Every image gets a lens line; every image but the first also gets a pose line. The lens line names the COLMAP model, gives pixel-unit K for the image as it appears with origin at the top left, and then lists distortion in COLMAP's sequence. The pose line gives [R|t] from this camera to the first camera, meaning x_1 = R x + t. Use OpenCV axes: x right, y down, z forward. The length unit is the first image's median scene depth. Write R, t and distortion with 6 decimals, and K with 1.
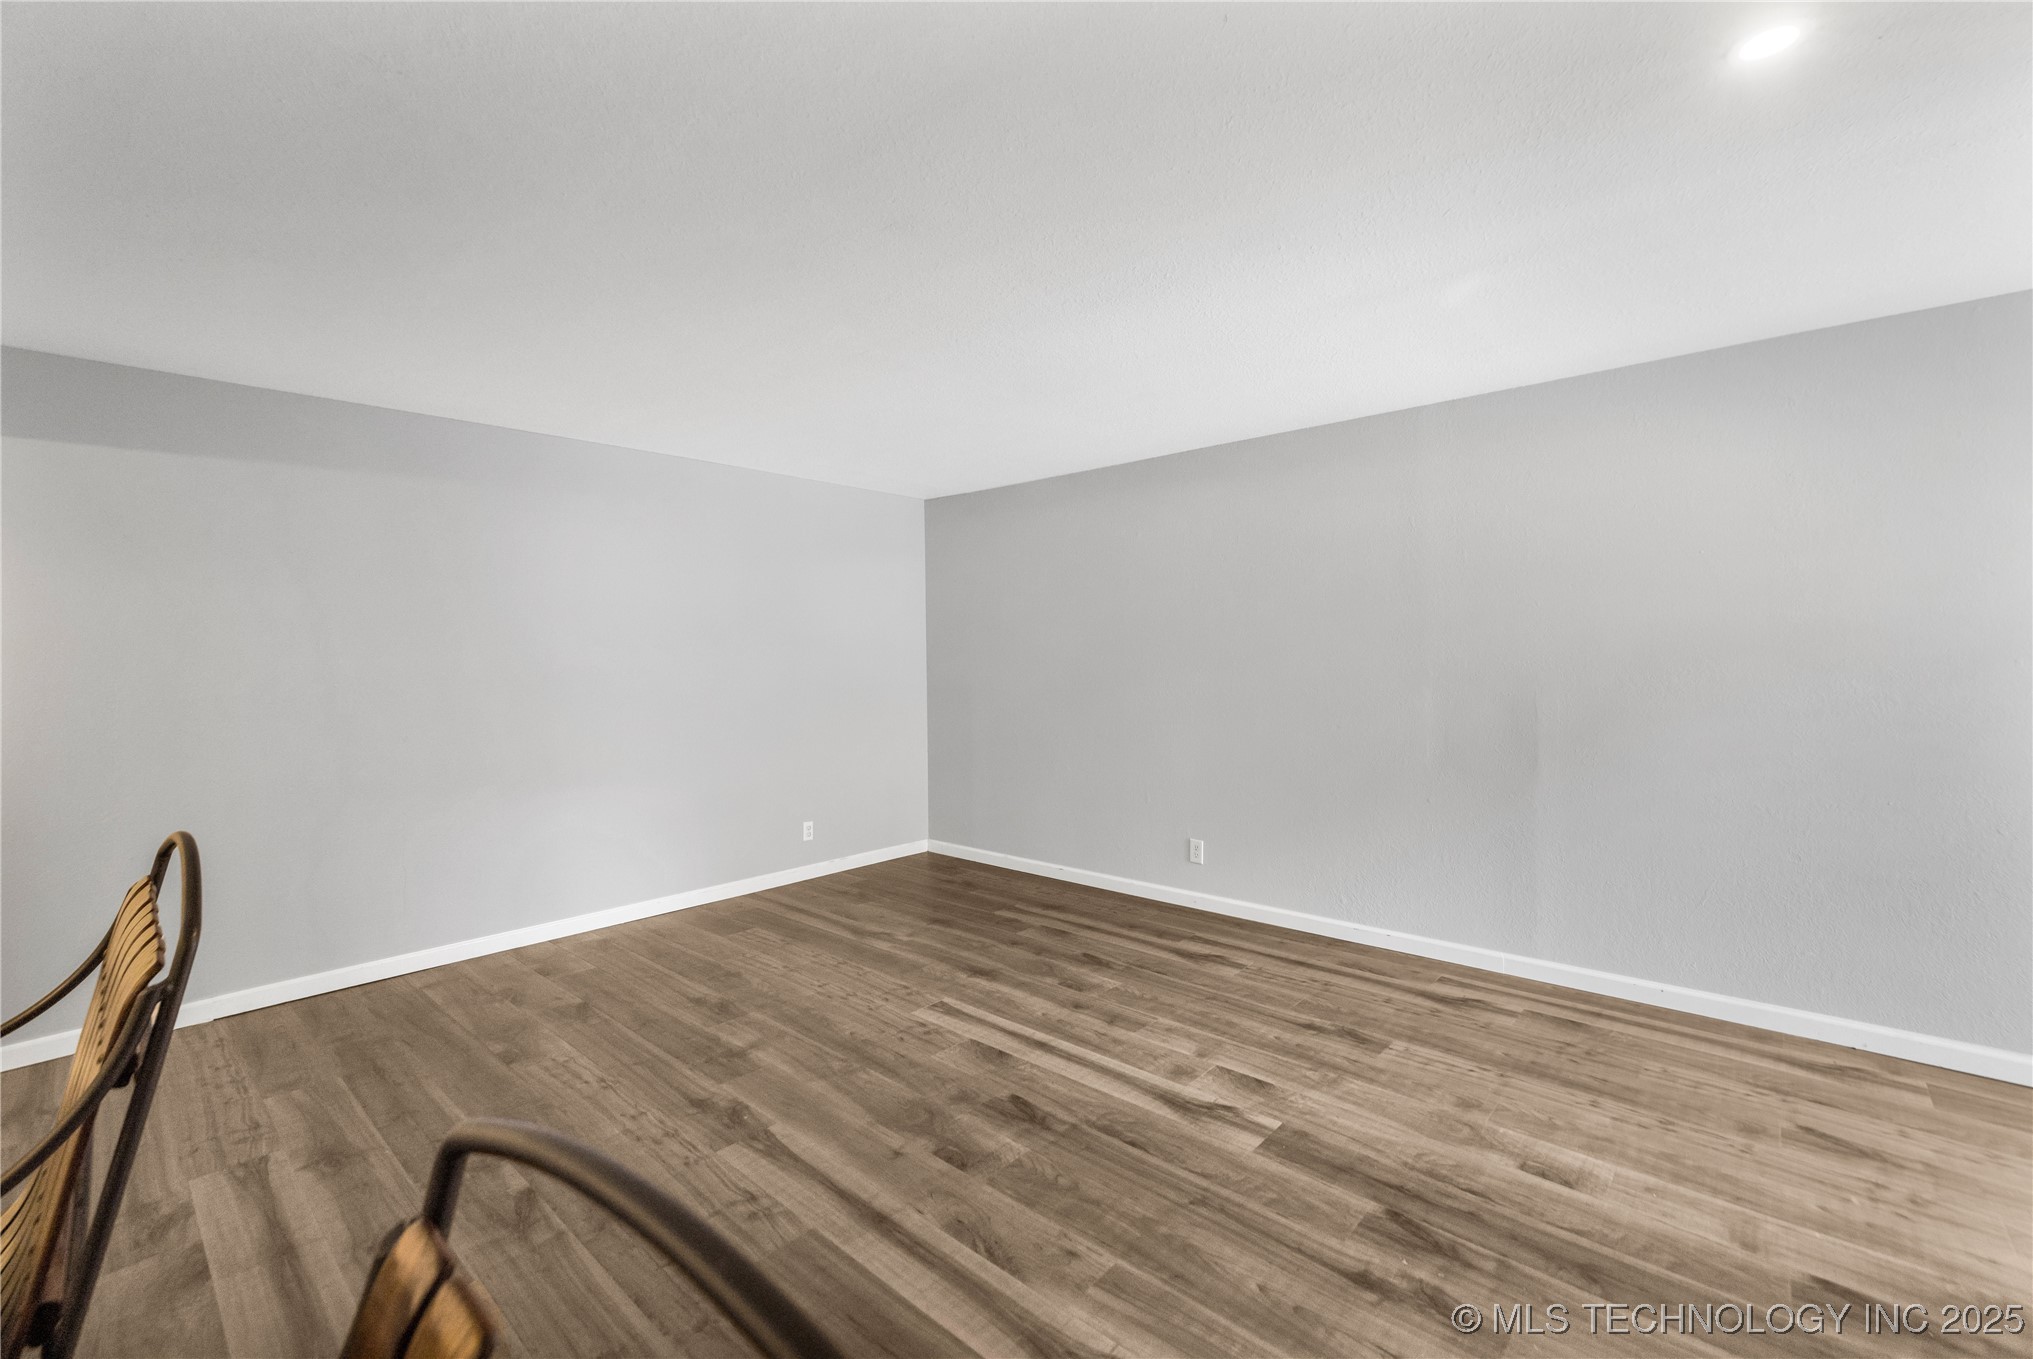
lens RADIAL K [[881.3, 0, 1013.5], [0, 881.3, 659.9], [0, 0, 1]] dist [0.015501, 0.000433]
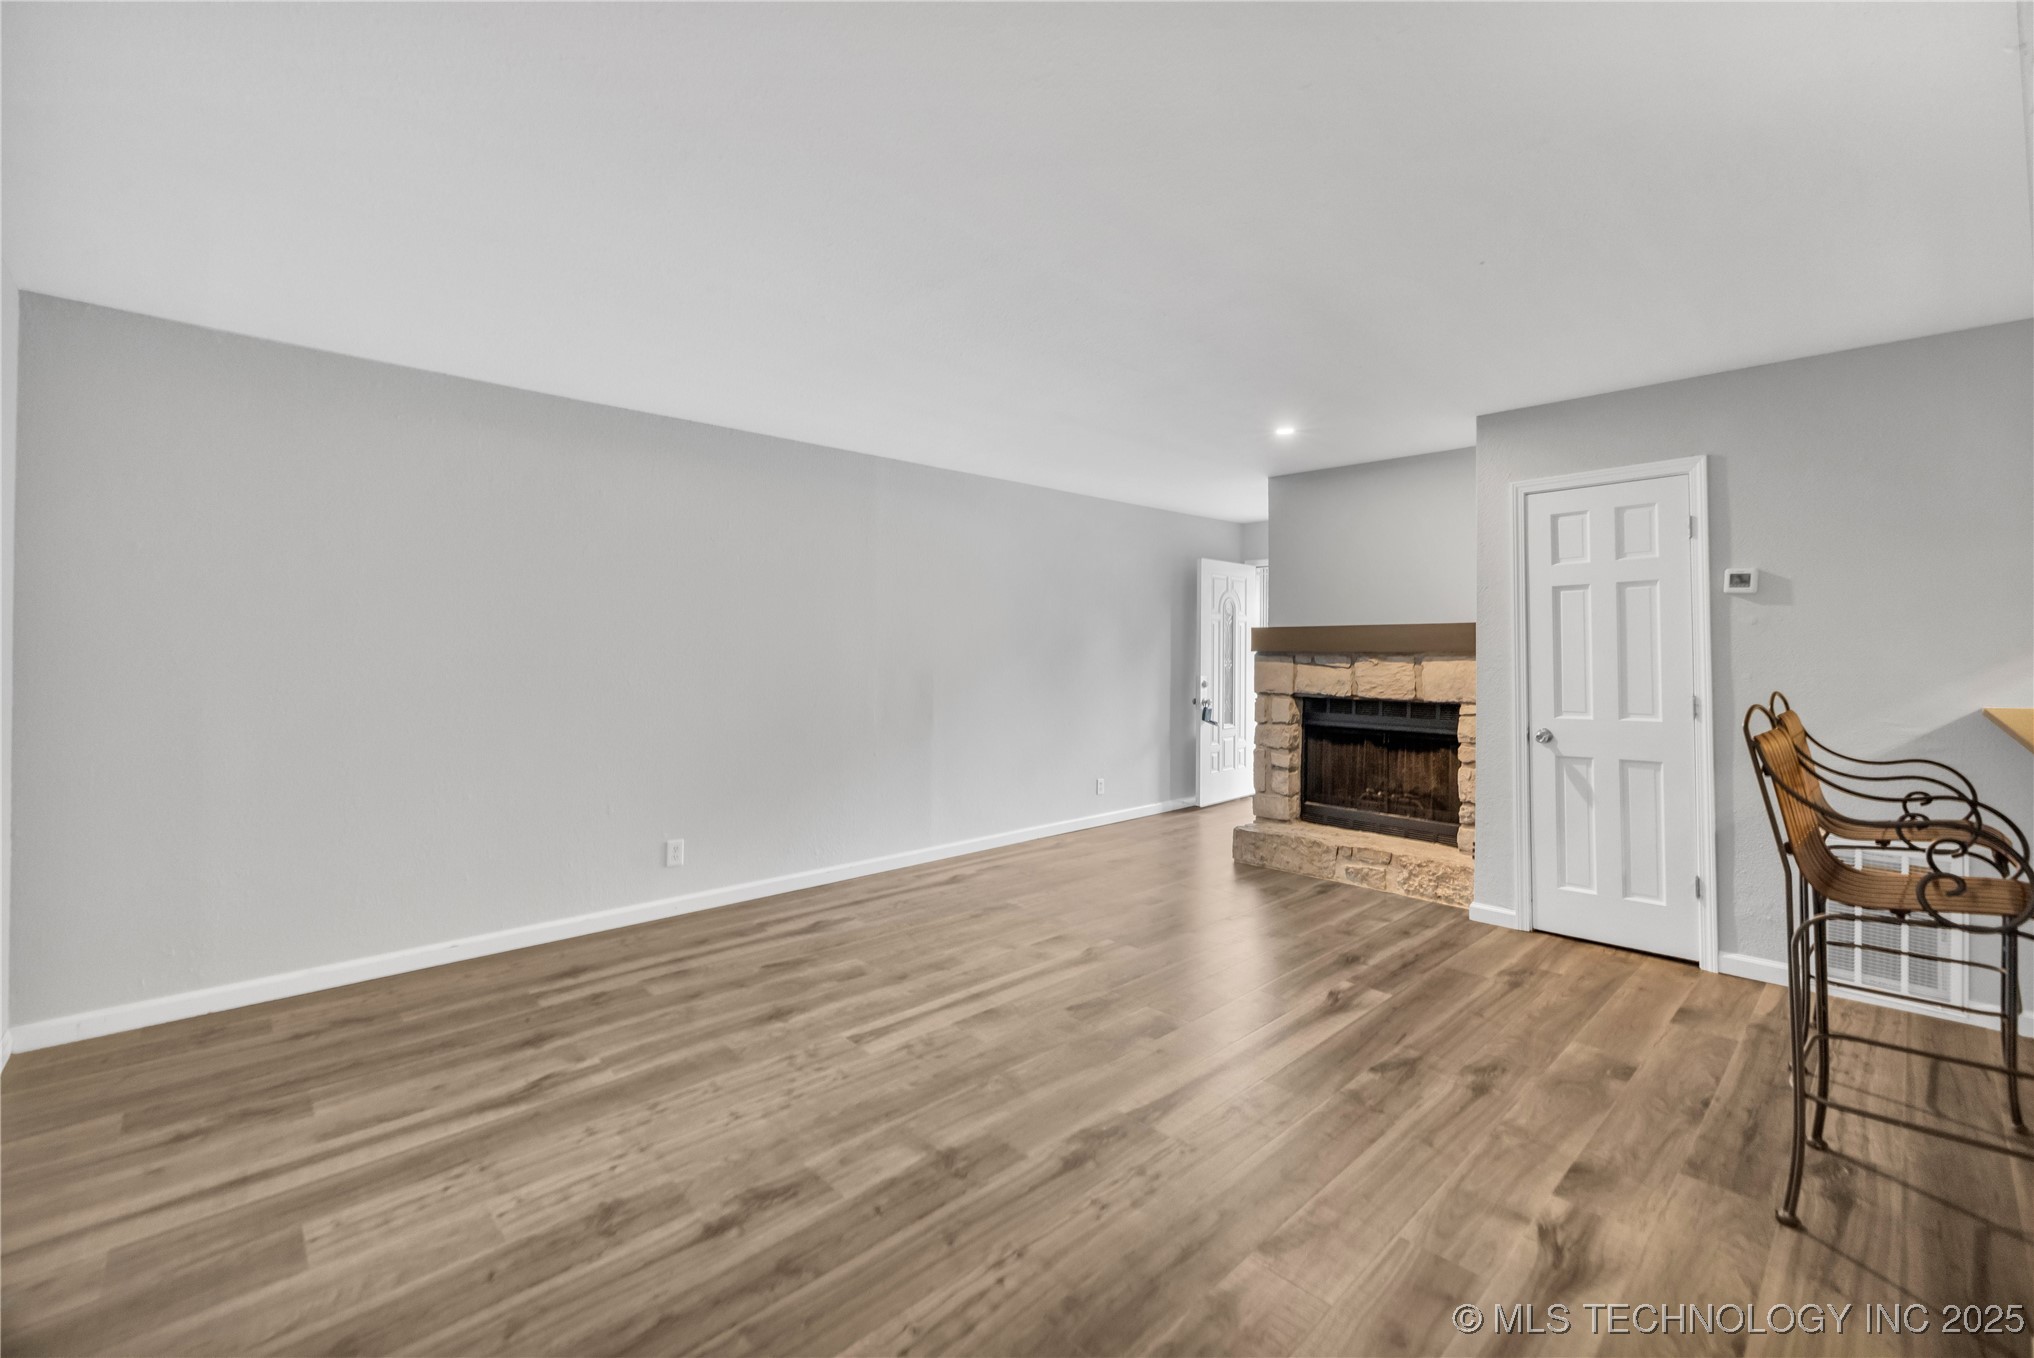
lens RADIAL K [[869.7, 0, 1060.1], [0, 869.7, 613.3], [0, 0, 1]] dist [-0.002003, 0.001392]
pose [[0.017870, 0.059581, 0.998064, -0.895394], [-0.002387, 0.998223, -0.059548, 0.029009], [-0.999837, -0.001318, 0.017980, 0.750701]]
